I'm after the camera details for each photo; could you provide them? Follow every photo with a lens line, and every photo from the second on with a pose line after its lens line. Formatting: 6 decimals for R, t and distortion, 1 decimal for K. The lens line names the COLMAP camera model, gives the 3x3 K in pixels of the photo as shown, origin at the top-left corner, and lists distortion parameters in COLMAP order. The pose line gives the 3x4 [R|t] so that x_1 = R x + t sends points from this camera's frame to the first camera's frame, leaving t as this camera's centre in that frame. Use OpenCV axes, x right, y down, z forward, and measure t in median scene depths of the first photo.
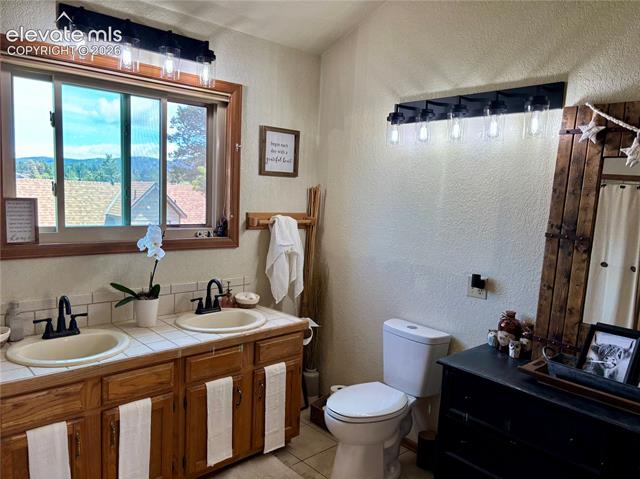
lens RADIAL K [[485.6, 0, 324.3], [0, 485.6, 243.1], [0, 0, 1]] dist [0.039967, -0.047914]
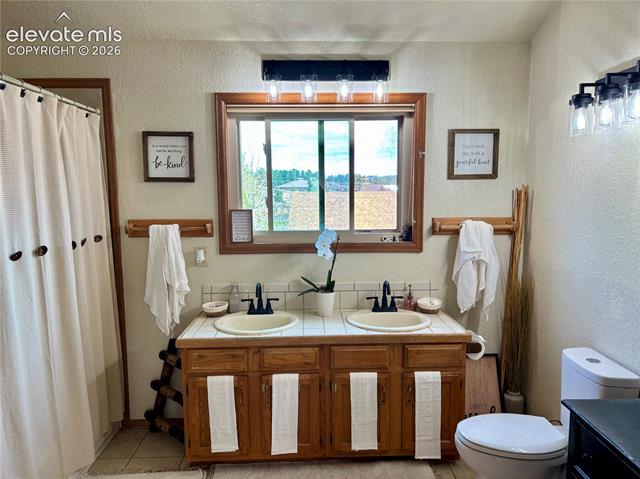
lens RADIAL K [[485.6, 0, 323.5], [0, 485.6, 240.1], [0, 0, 1]] dist [0.039967, -0.047914]
pose [[0.751993, 0.019775, -0.658874, 0.380161], [-0.031837, 0.999473, -0.006339, -0.003826], [0.658401, 0.025744, 0.752227, 0.110503]]
